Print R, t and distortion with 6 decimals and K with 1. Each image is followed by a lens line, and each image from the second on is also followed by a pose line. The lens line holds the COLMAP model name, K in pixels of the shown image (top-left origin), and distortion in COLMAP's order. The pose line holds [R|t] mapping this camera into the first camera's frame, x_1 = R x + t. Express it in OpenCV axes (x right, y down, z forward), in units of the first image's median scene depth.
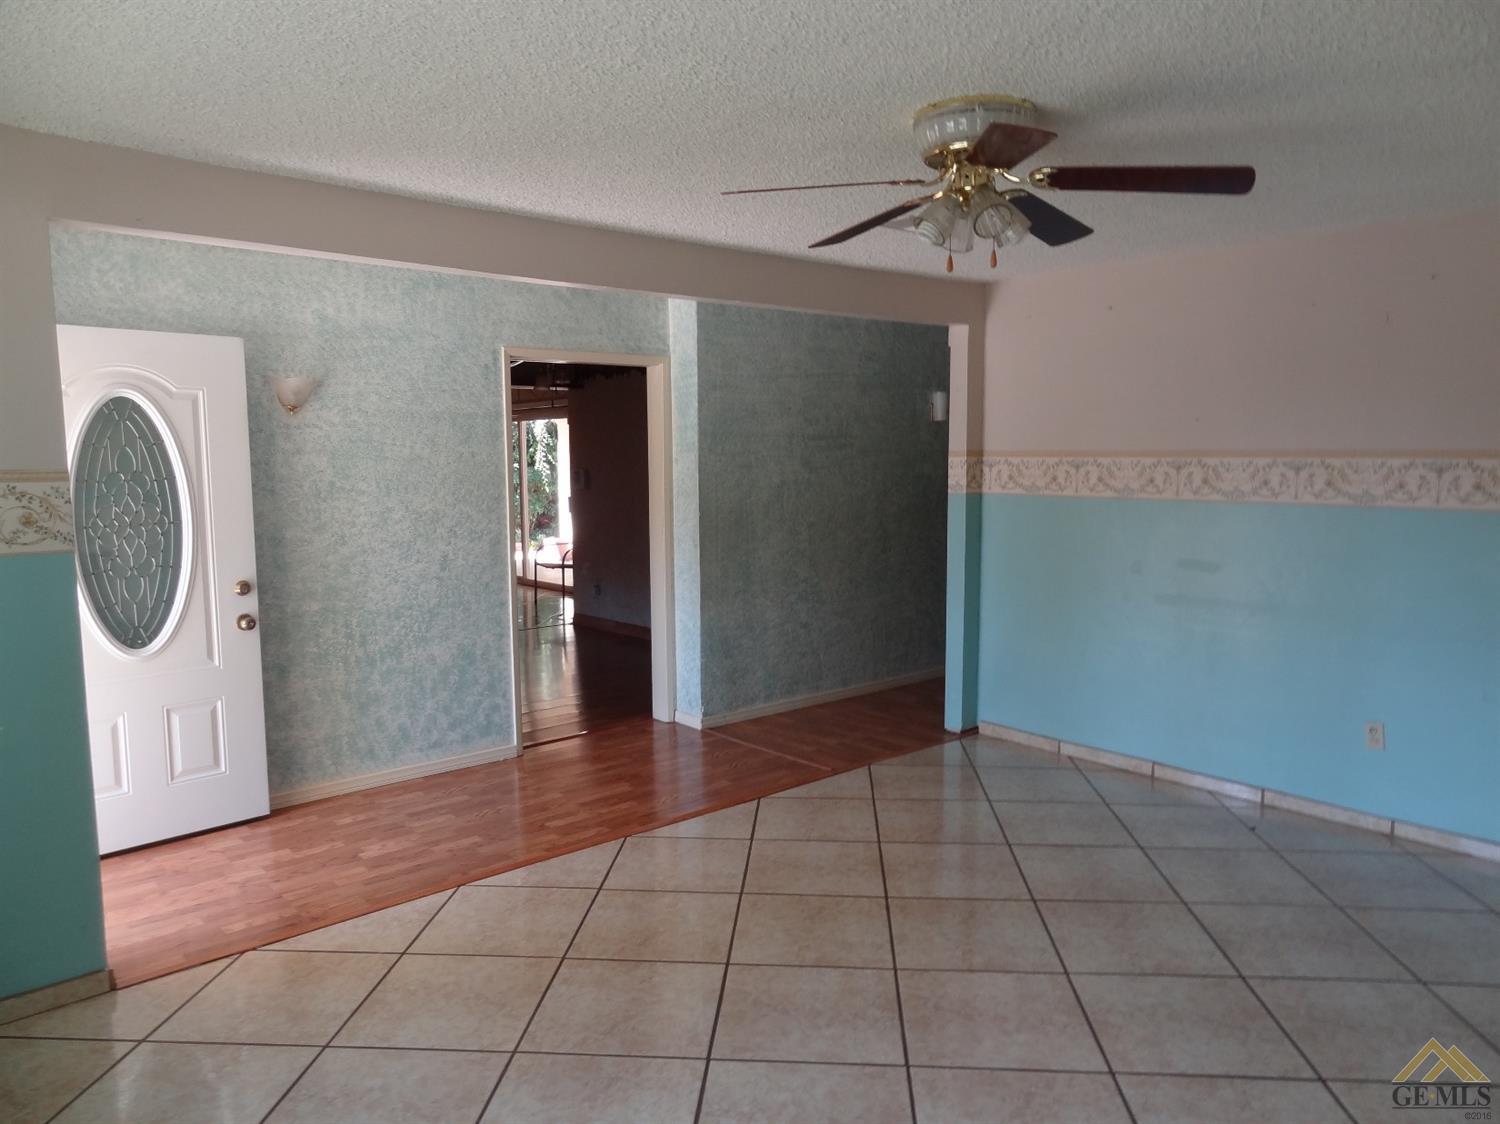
lens RADIAL K [[1045.2, 0, 751.9], [0, 1045.2, 566.1], [0, 0, 1]] dist [0.006719, -0.006798]
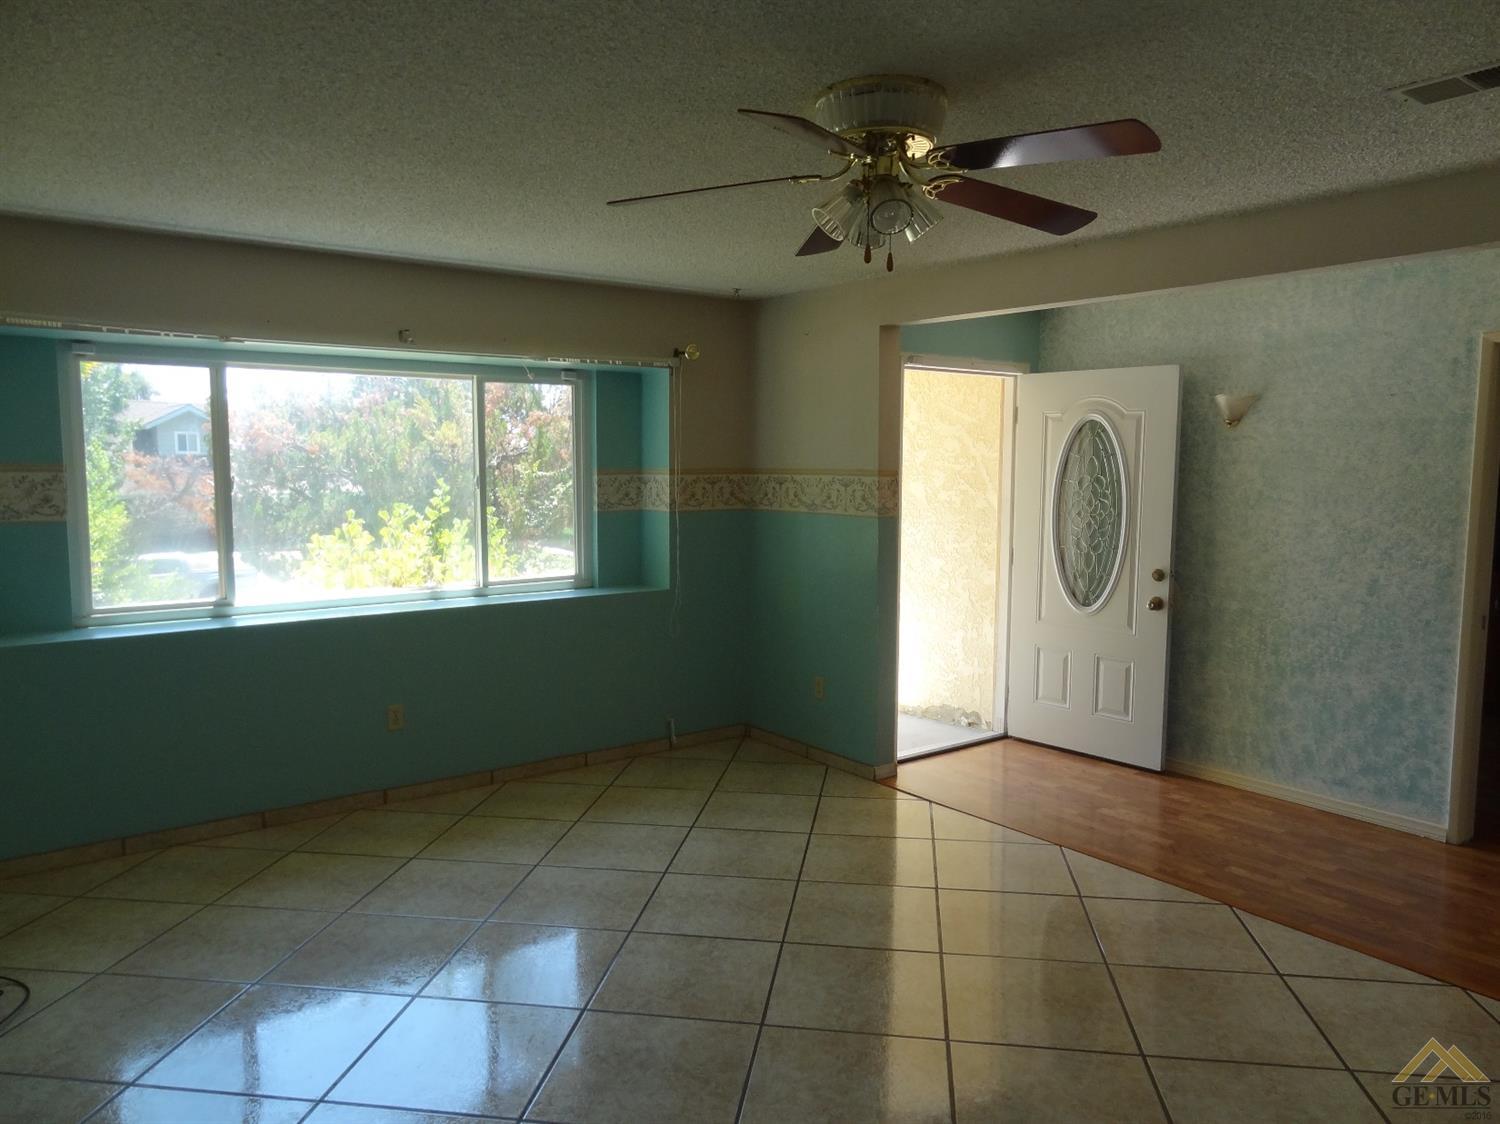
lens RADIAL K [[1045.2, 0, 753.0], [0, 1045.2, 561.8], [0, 0, 1]] dist [0.006719, -0.006798]
pose [[-0.061340, 0.105800, -0.992494, 0.666023], [-0.112563, 0.987289, 0.112202, -0.069970], [0.991749, 0.118600, -0.048651, 0.551610]]
